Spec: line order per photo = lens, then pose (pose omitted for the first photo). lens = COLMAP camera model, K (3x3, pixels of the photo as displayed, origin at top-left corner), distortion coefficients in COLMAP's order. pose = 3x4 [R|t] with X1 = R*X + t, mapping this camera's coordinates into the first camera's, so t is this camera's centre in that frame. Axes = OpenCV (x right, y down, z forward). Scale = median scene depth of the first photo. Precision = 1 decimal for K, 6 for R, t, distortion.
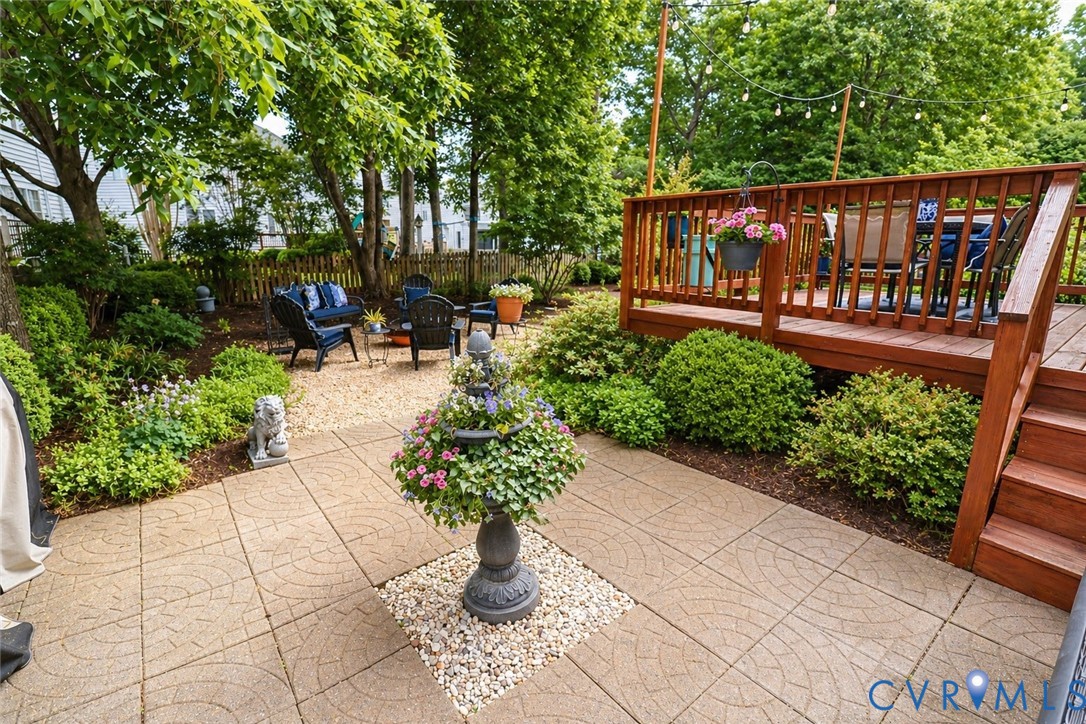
lens RADIAL K [[503.9, 0, 543.0], [0, 503.9, 362.0], [0, 0, 1]] dist [0.000122, -0.000207]
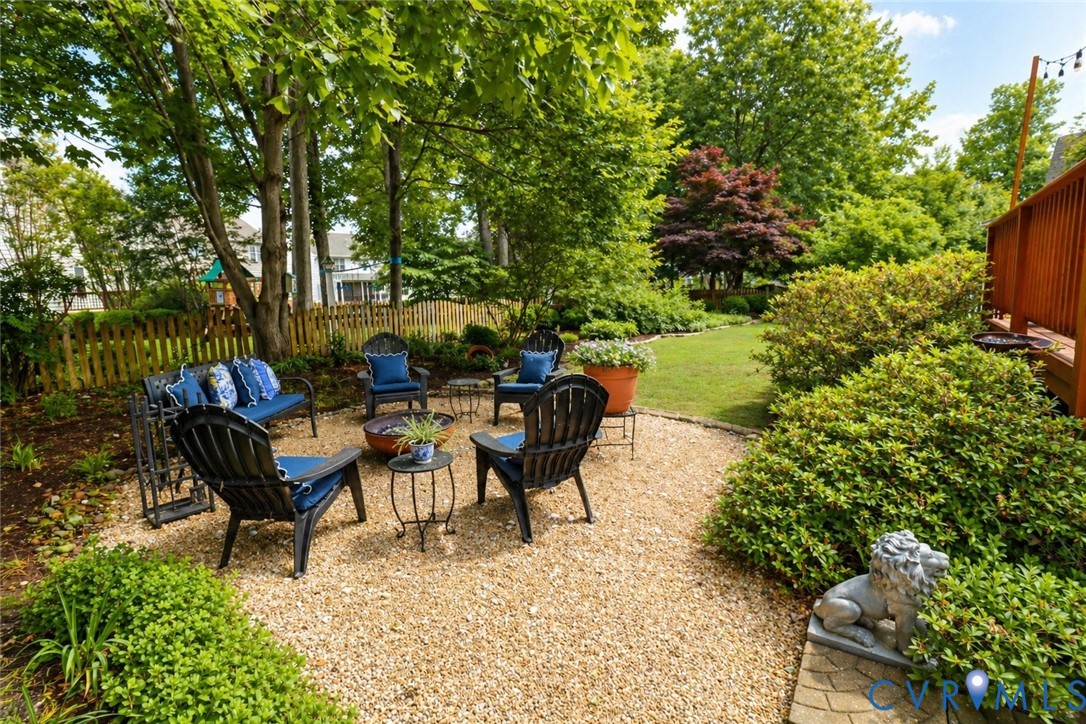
lens RADIAL K [[503.9, 0, 543.0], [0, 503.9, 362.0], [0, 0, 1]] dist [0.000122, -0.000207]
pose [[0.964391, -0.069067, 0.255303, -0.162320], [0.092567, 0.992390, -0.081196, -0.049910], [-0.247752, 0.101938, 0.963446, 0.237835]]
